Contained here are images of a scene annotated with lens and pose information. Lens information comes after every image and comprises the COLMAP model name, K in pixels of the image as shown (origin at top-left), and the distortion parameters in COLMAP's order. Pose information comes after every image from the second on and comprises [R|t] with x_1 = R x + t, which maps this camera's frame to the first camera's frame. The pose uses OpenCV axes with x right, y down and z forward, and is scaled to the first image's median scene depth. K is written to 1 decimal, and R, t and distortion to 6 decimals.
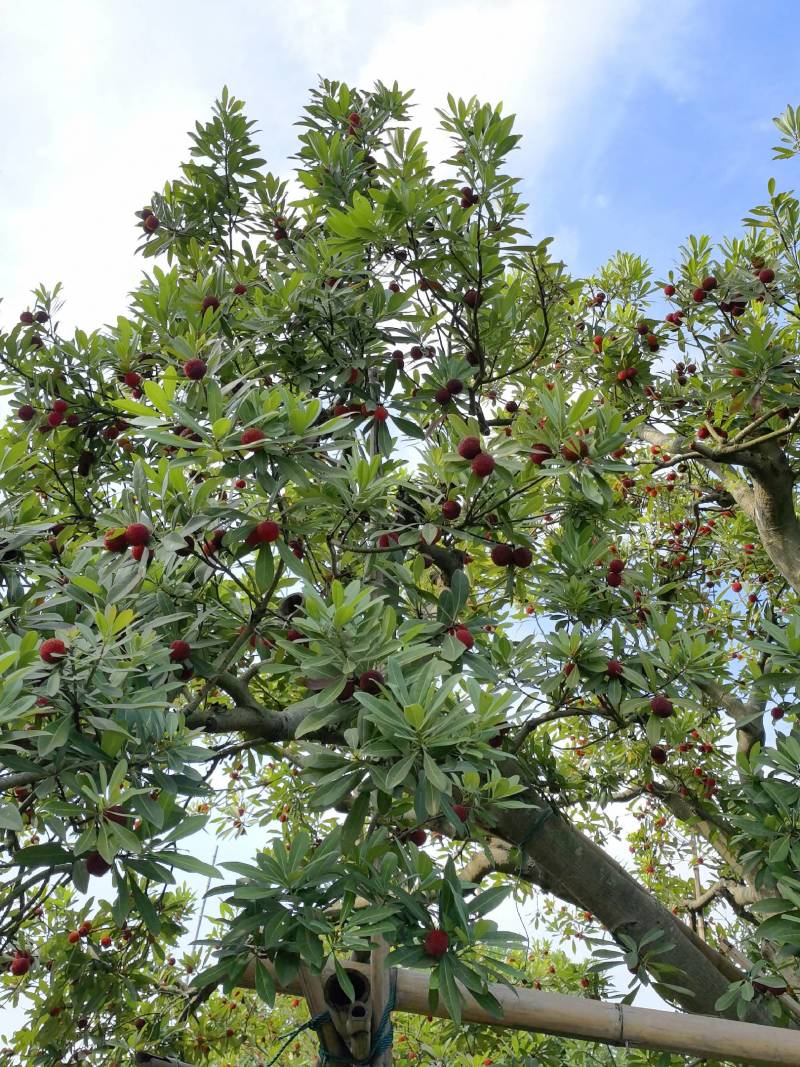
lens RADIAL K [[864.4, 0, 400.0], [0, 864.4, 533.5], [0, 0, 1]] dist [-0.012669, -0.010372]
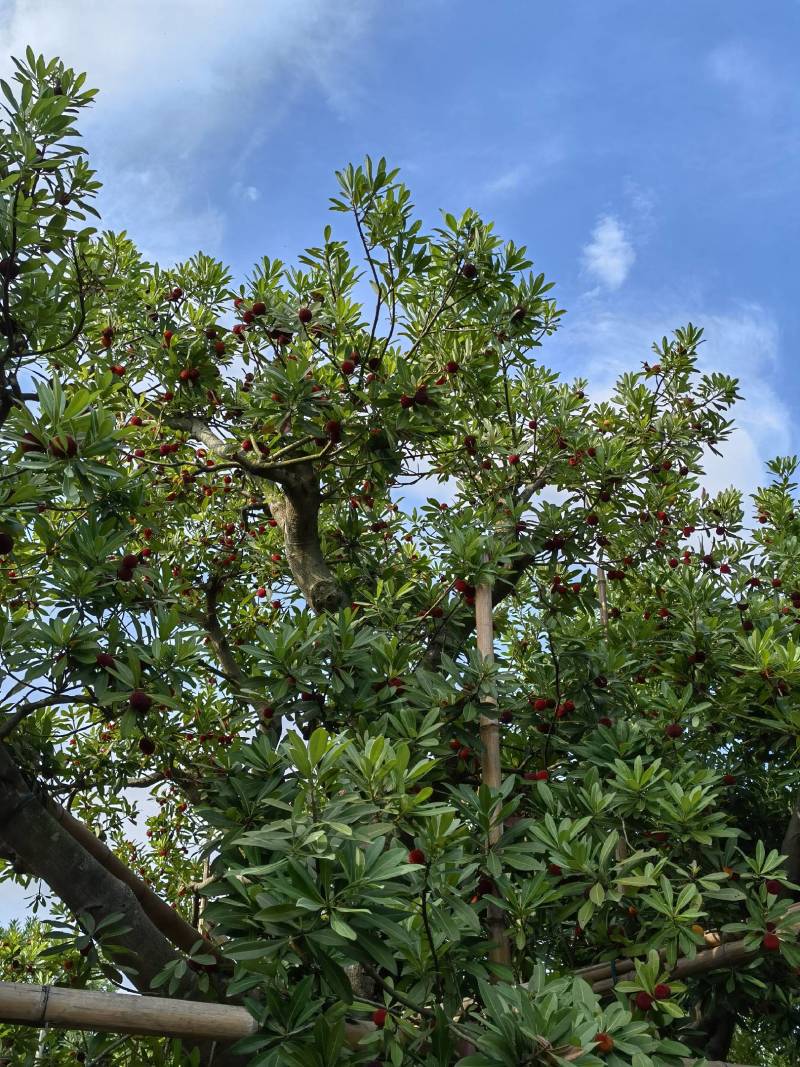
lens RADIAL K [[883.2, 0, 400.0], [0, 883.2, 533.5], [0, 0, 1]] dist [-0.000627, -0.015642]
pose [[0.916050, 0.137863, 0.376624, 0.114112], [-0.149369, 0.988781, 0.001363, -0.034155], [-0.372210, -0.057504, 0.926365, -0.065793]]
